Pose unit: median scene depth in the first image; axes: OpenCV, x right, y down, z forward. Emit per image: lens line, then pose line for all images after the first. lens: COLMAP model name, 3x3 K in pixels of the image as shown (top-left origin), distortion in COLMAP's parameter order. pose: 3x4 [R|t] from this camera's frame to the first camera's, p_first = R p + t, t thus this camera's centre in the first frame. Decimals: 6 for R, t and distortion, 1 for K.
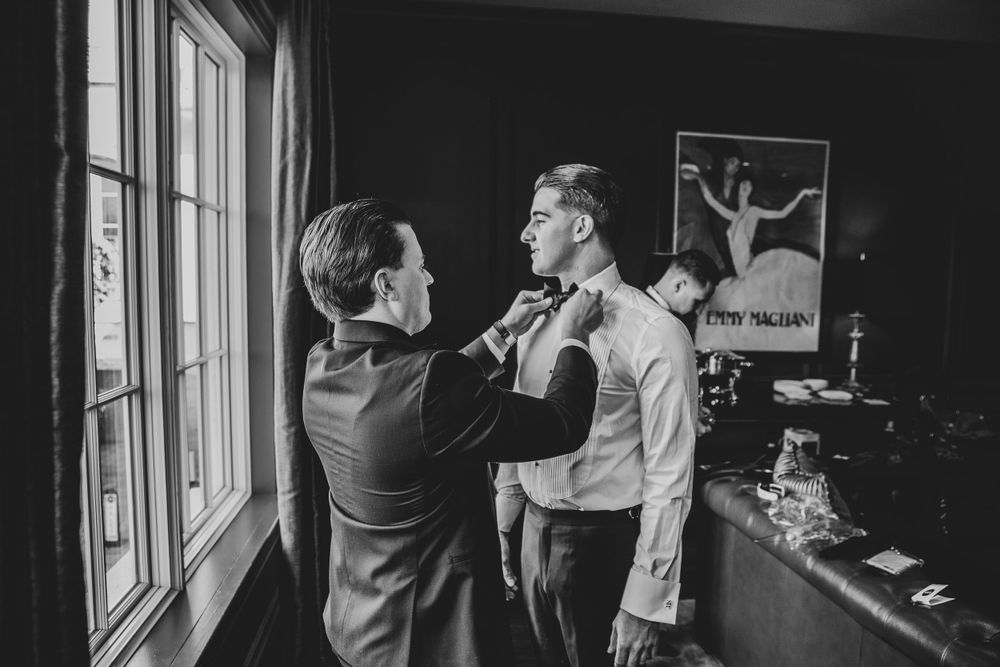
lens RADIAL K [[718.1, 0, 502.4], [0, 718.1, 335.4], [0, 0, 1]] dist [-0.058848, 0.000683]
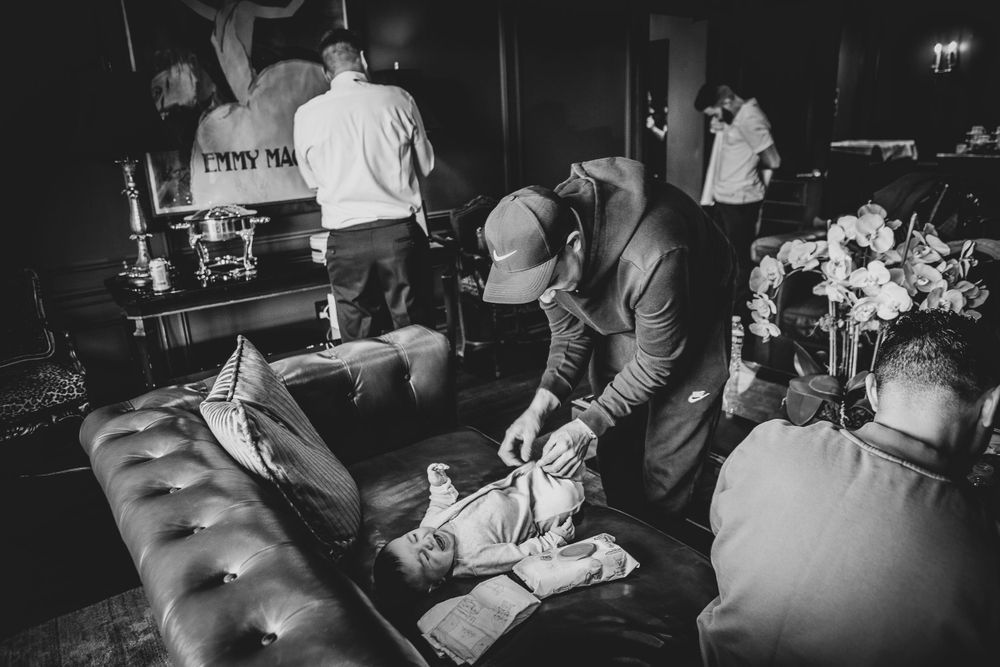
lens RADIAL K [[684.4, 0, 500.7], [0, 684.4, 334.9], [0, 0, 1]] dist [-0.079174, 0.005318]
pose [[0.882092, -0.193220, 0.429627, 0.226542], [0.095543, 0.966436, 0.238480, 0.010681], [-0.461287, -0.169313, 0.870946, 0.232178]]
